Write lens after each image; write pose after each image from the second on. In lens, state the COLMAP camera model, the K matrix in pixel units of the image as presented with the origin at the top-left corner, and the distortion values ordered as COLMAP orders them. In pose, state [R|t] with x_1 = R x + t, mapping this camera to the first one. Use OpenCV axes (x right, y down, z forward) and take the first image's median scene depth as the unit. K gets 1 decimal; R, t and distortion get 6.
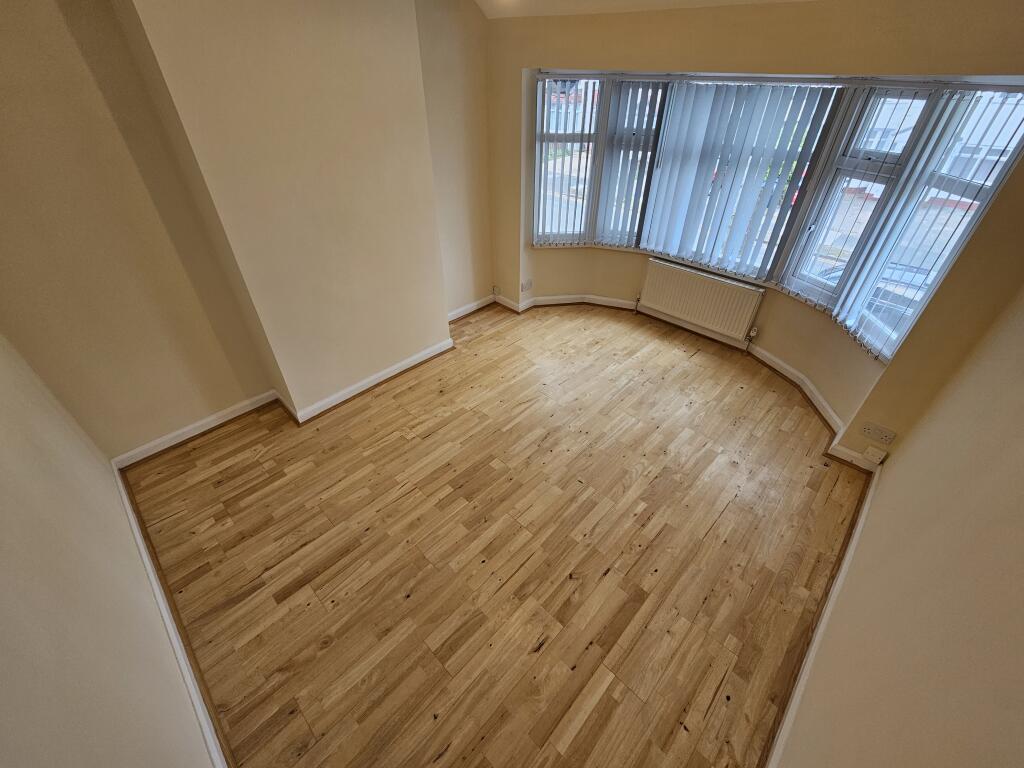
lens RADIAL K [[421.2, 0, 513.2], [0, 421.2, 381.8], [0, 0, 1]] dist [0.002352, -0.000899]
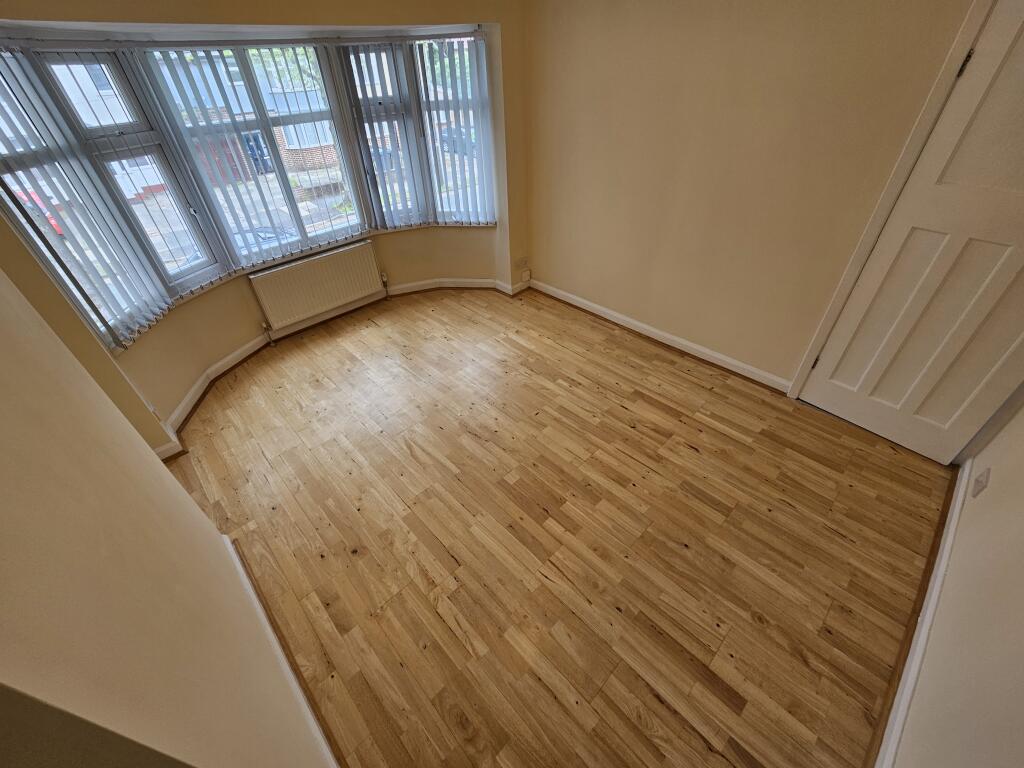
lens RADIAL K [[421.2, 0, 516.9], [0, 421.2, 375.5], [0, 0, 1]] dist [0.002352, -0.000899]
pose [[0.035649, -0.617265, 0.785947, -0.651240], [0.629453, 0.624713, 0.462084, -0.364798], [-0.776220, 0.478244, 0.410810, 0.586527]]
